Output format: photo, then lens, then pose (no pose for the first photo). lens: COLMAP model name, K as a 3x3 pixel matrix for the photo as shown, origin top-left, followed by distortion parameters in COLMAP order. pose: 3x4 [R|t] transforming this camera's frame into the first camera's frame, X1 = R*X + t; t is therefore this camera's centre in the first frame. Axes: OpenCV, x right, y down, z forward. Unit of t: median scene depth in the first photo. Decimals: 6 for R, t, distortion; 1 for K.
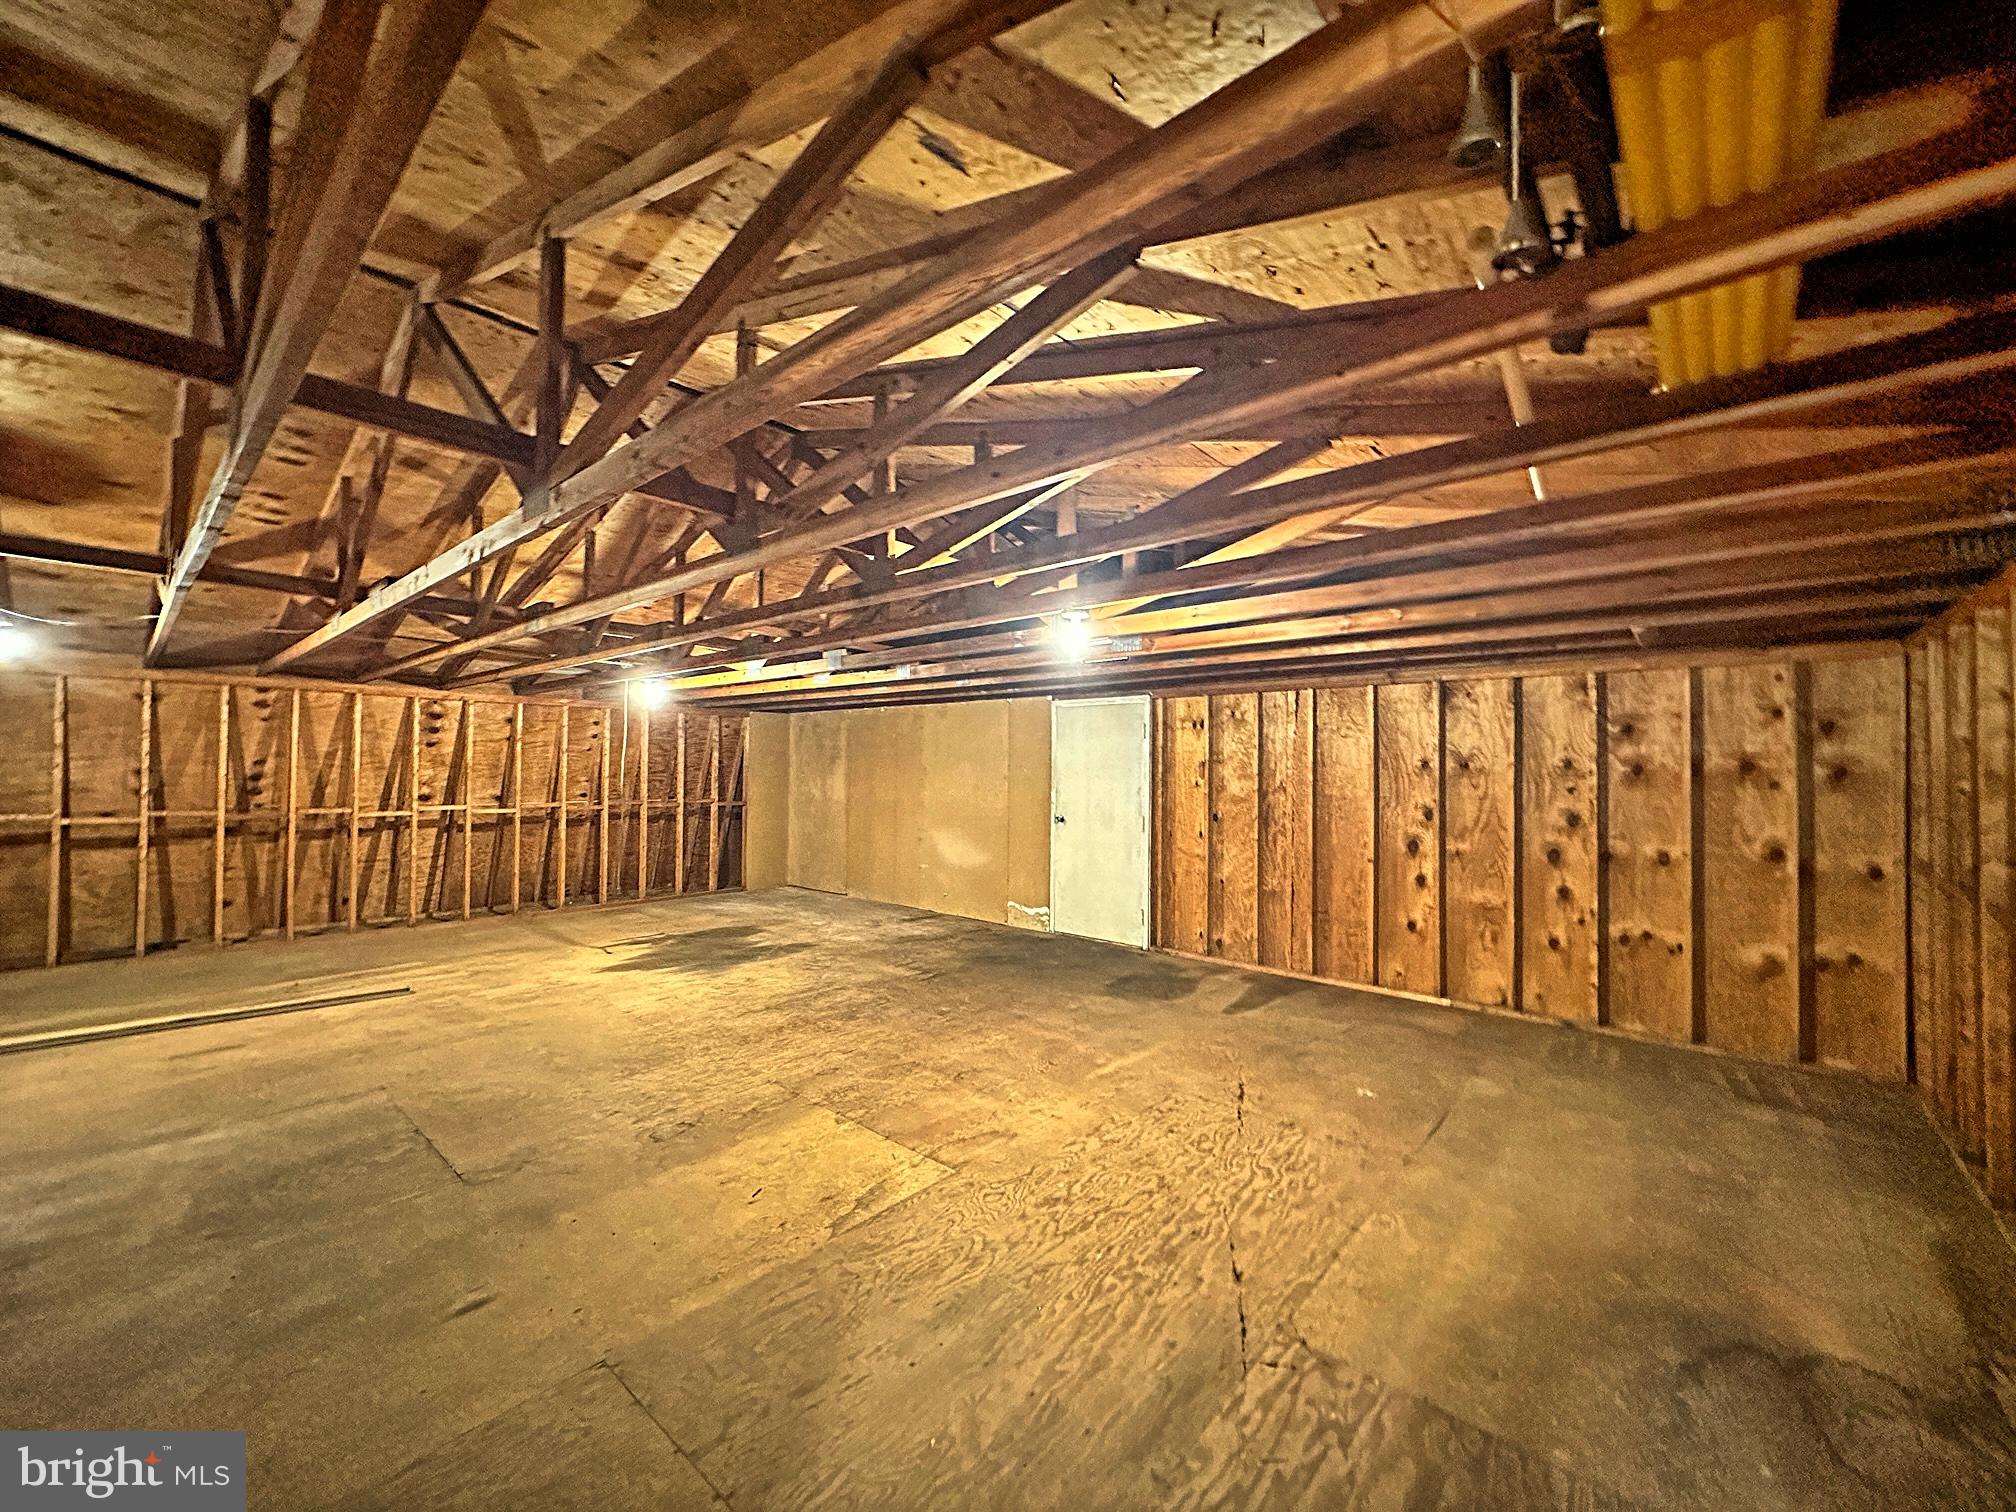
lens RADIAL K [[800.5, 0, 993.5], [0, 800.5, 755.1], [0, 0, 1]] dist [-0.001697, 0.001404]
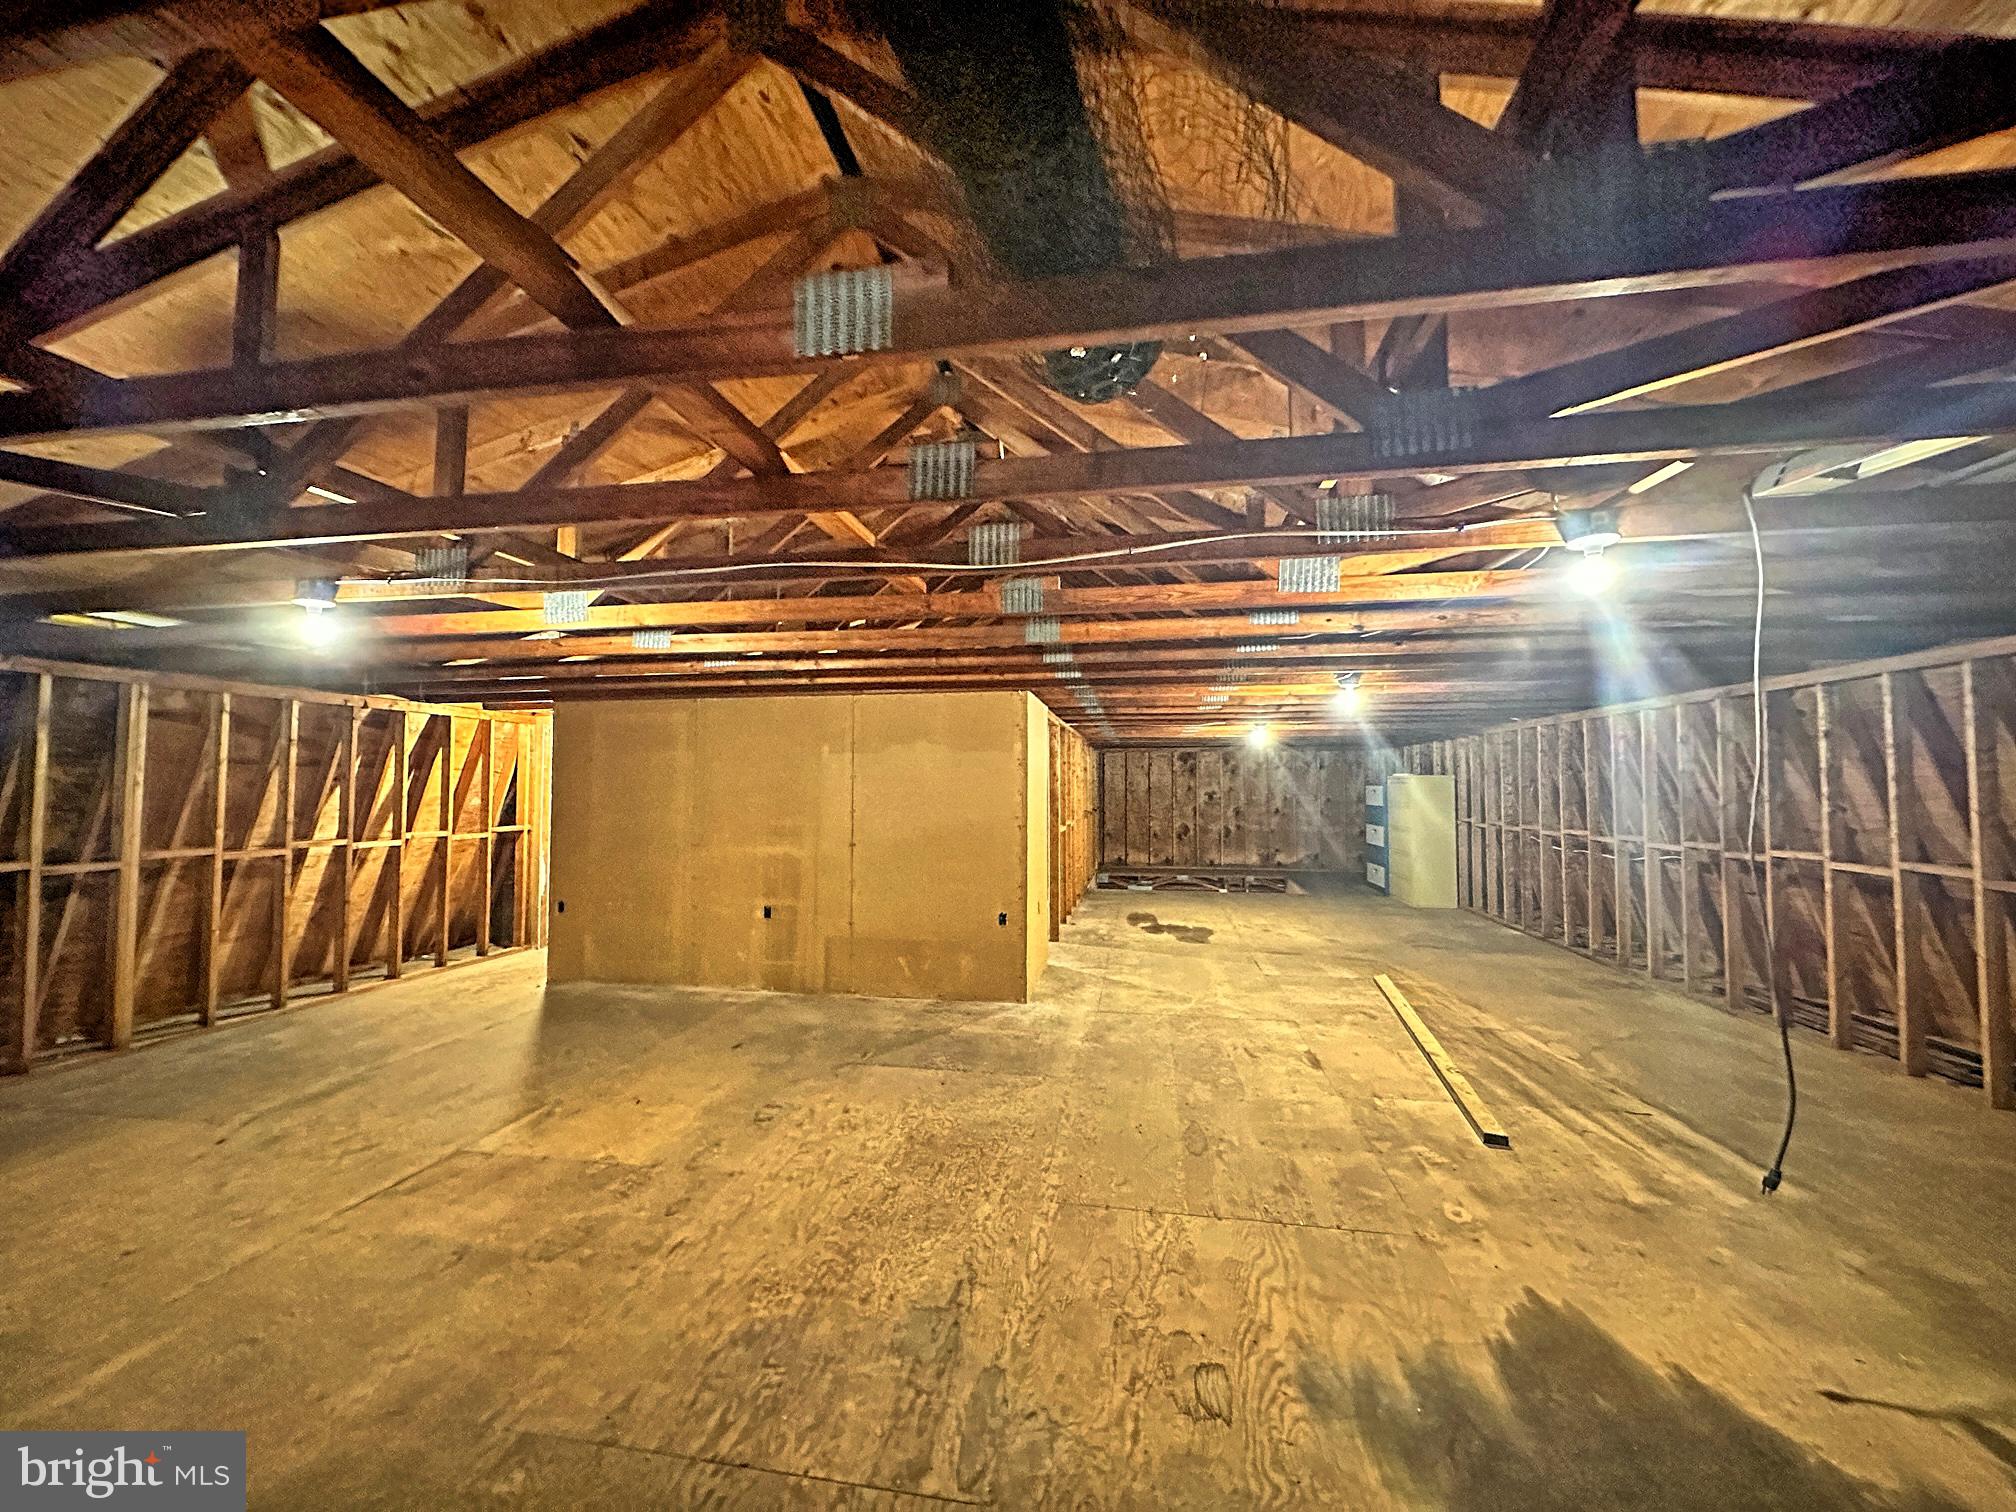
lens RADIAL K [[800.5, 0, 1010.0], [0, 800.5, 756.6], [0, 0, 1]] dist [-0.001697, 0.001404]
pose [[-0.843755, -0.029342, -0.535925, -0.062219], [0.001379, 0.998383, -0.056833, 0.029891], [0.536726, -0.048692, -0.842350, 1.897747]]
